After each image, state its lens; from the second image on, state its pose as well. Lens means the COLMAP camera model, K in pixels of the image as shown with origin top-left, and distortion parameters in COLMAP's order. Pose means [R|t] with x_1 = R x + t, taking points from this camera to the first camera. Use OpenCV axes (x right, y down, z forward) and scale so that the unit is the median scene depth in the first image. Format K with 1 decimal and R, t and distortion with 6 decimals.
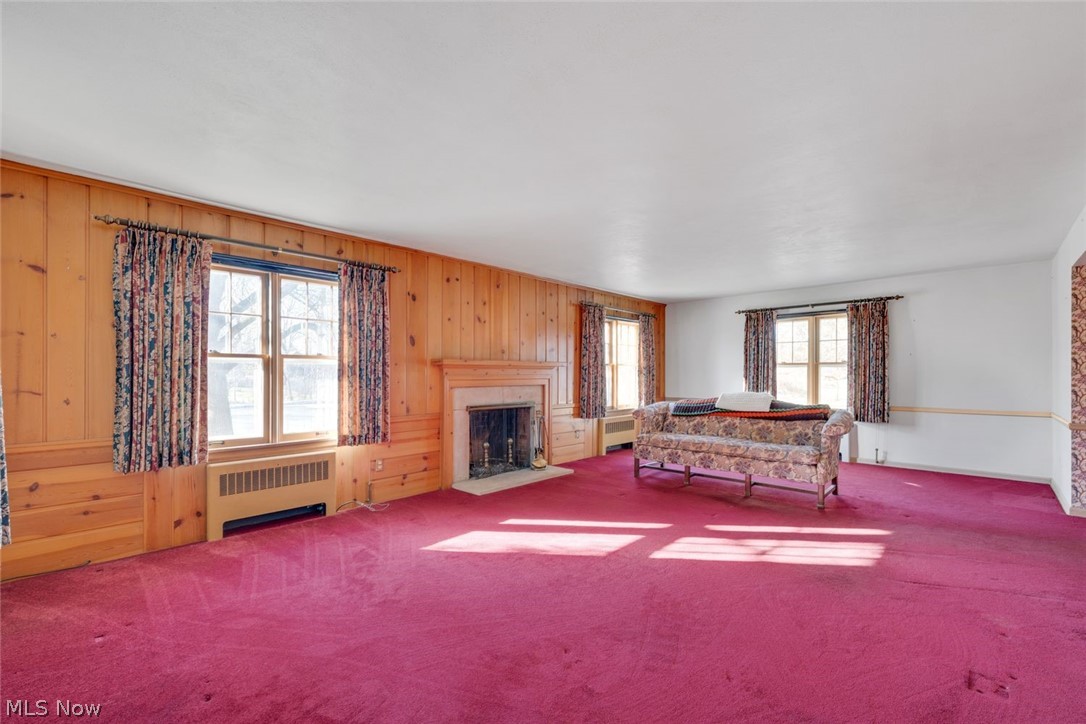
lens RADIAL K [[474.0, 0, 543.0], [0, 474.0, 362.0], [0, 0, 1]] dist [0.001503, 0.000071]
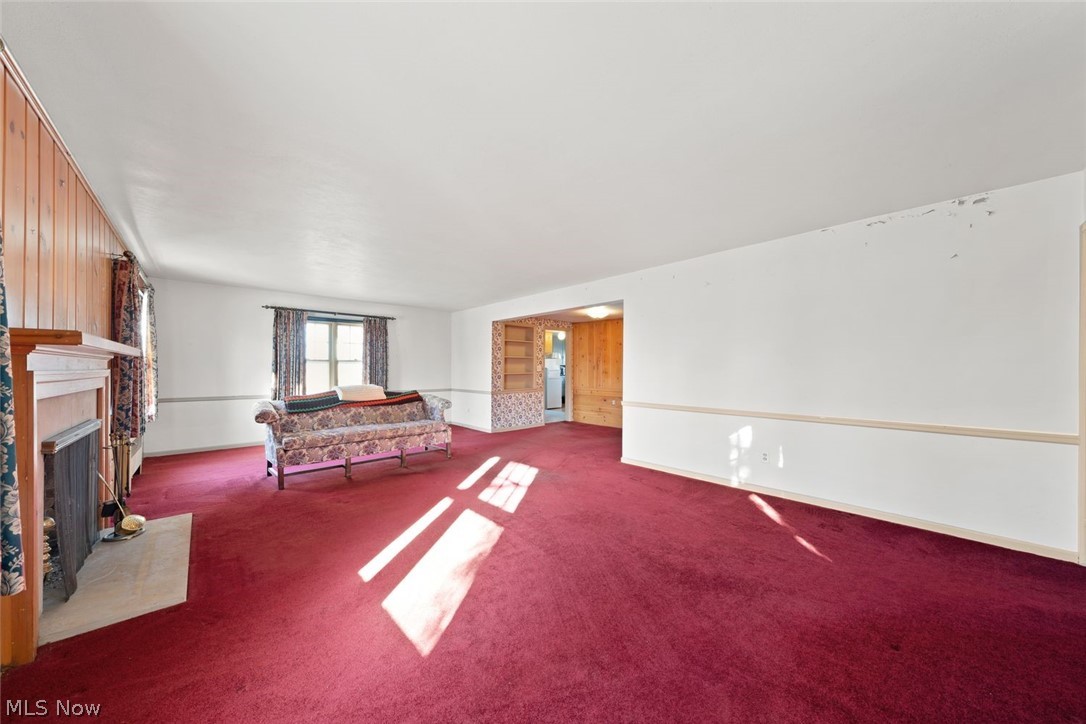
lens RADIAL K [[365.3, 0, 543.0], [0, 365.3, 362.0], [0, 0, 1]] dist [0.000040, -0.000033]
pose [[0.064288, 0.020372, 0.997723, -0.456260], [-0.025700, 0.999494, -0.018753, 0.014645], [-0.997600, -0.024436, 0.064779, 0.523567]]
